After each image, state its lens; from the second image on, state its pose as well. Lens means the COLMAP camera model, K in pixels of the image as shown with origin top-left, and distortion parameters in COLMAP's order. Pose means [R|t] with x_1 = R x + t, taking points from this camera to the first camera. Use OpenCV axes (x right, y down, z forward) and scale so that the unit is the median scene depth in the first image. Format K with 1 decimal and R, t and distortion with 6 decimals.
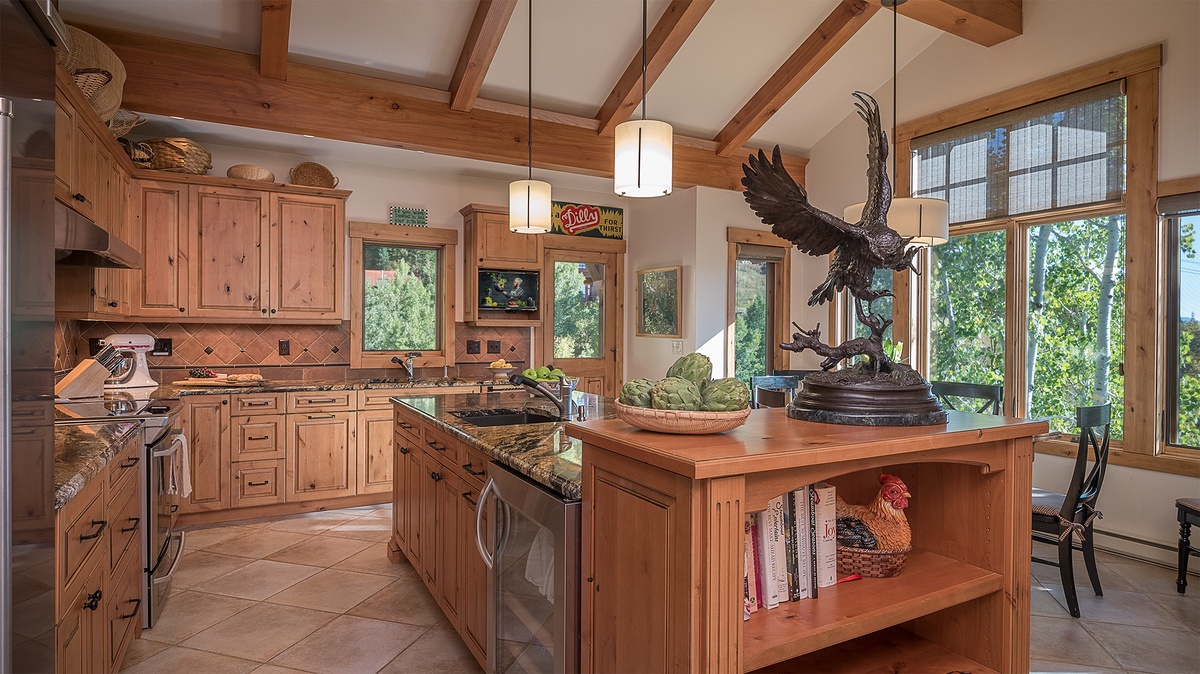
lens RADIAL K [[648.6, 0, 597.7], [0, 648.6, 337.0], [0, 0, 1]] dist [0.006981, -0.013057]
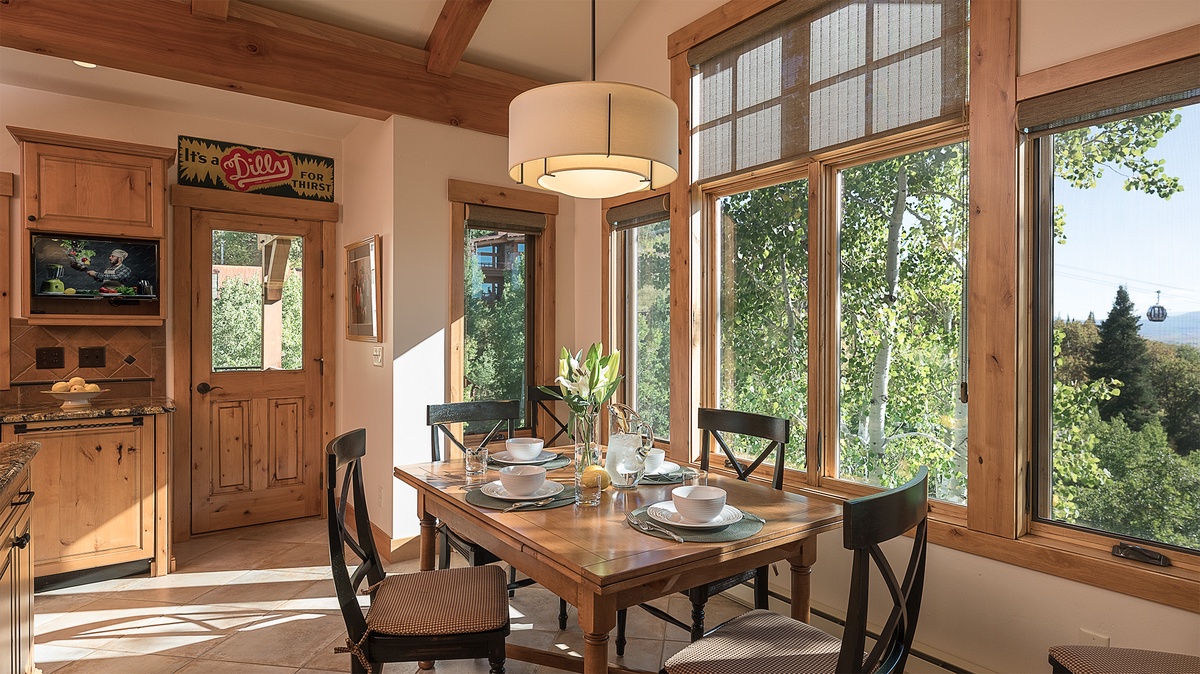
lens RADIAL K [[648.6, 0, 595.7], [0, 648.6, 336.2], [0, 0, 1]] dist [0.006981, -0.013057]
pose [[0.992394, -0.004889, 0.123005, 0.267802], [0.004934, 0.999988, -0.000065, -0.003106], [-0.123003, 0.000671, 0.992406, 0.300626]]
